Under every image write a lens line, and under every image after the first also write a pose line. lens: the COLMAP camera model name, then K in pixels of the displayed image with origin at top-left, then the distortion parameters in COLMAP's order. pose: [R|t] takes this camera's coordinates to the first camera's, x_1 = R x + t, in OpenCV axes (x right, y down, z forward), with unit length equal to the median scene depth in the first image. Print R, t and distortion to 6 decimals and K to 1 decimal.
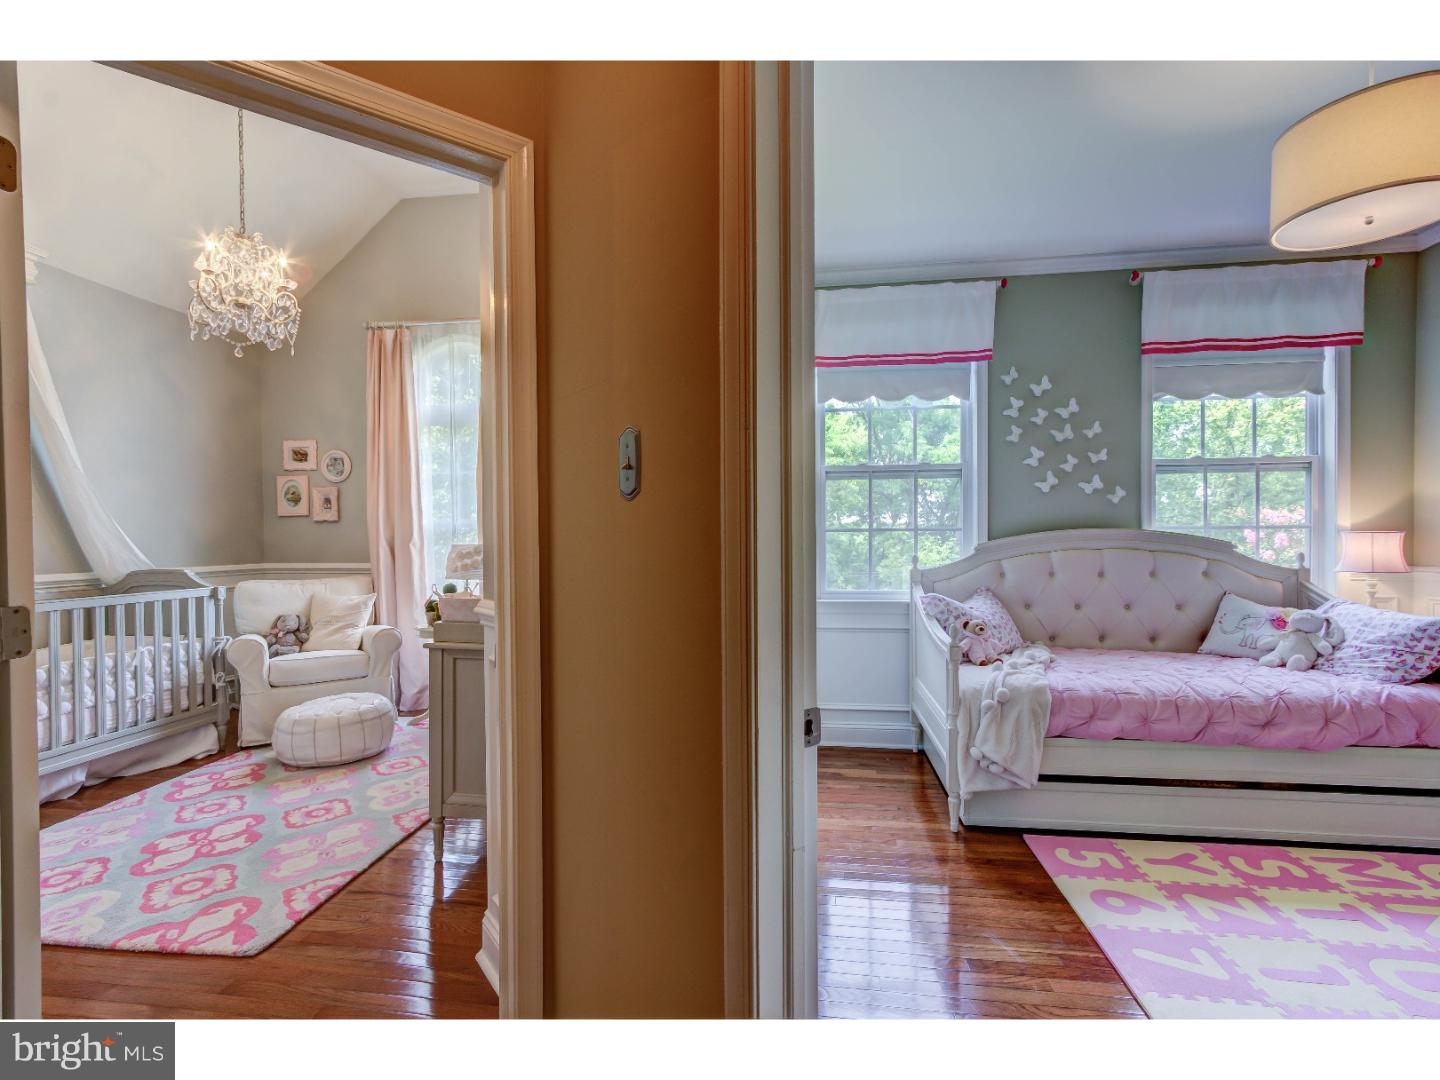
lens RADIAL K [[655.7, 0, 719.5], [0, 655.7, 548.8], [0, 0, 1]] dist [-0.000423, 0.002294]
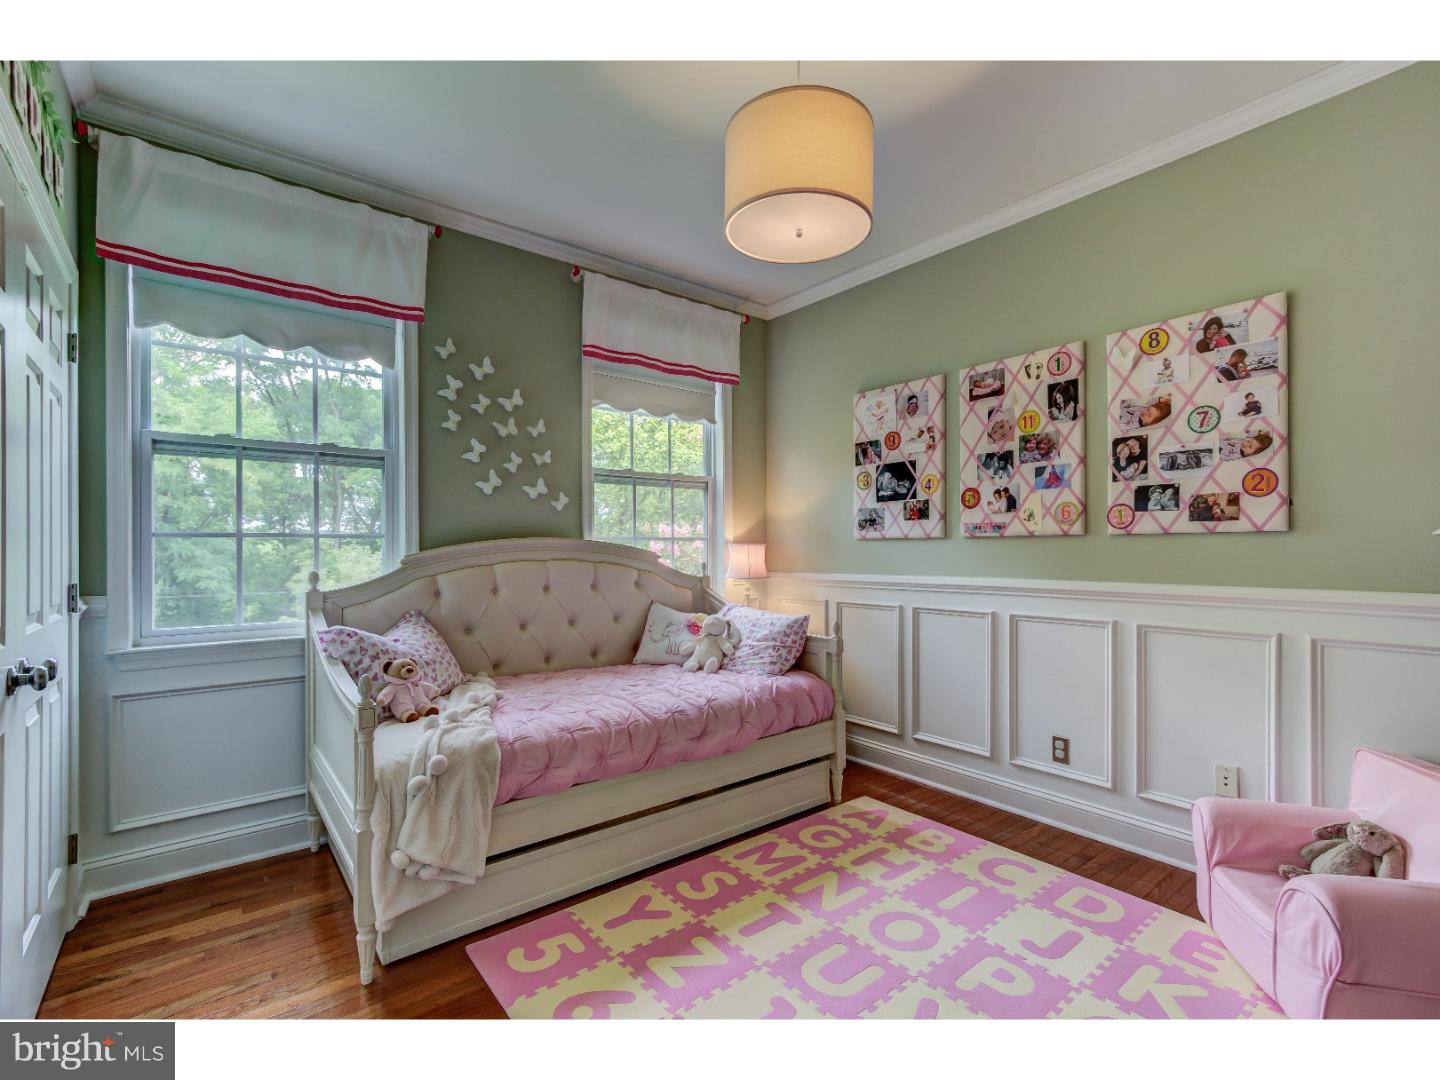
lens RADIAL K [[655.7, 0, 716.6], [0, 655.7, 550.1], [0, 0, 1]] dist [-0.000423, 0.002294]
pose [[0.689849, 0.002204, 0.723950, 0.095742], [0.007443, 0.999921, -0.010137, -0.003149], [-0.723915, 0.012381, 0.689778, 0.220755]]
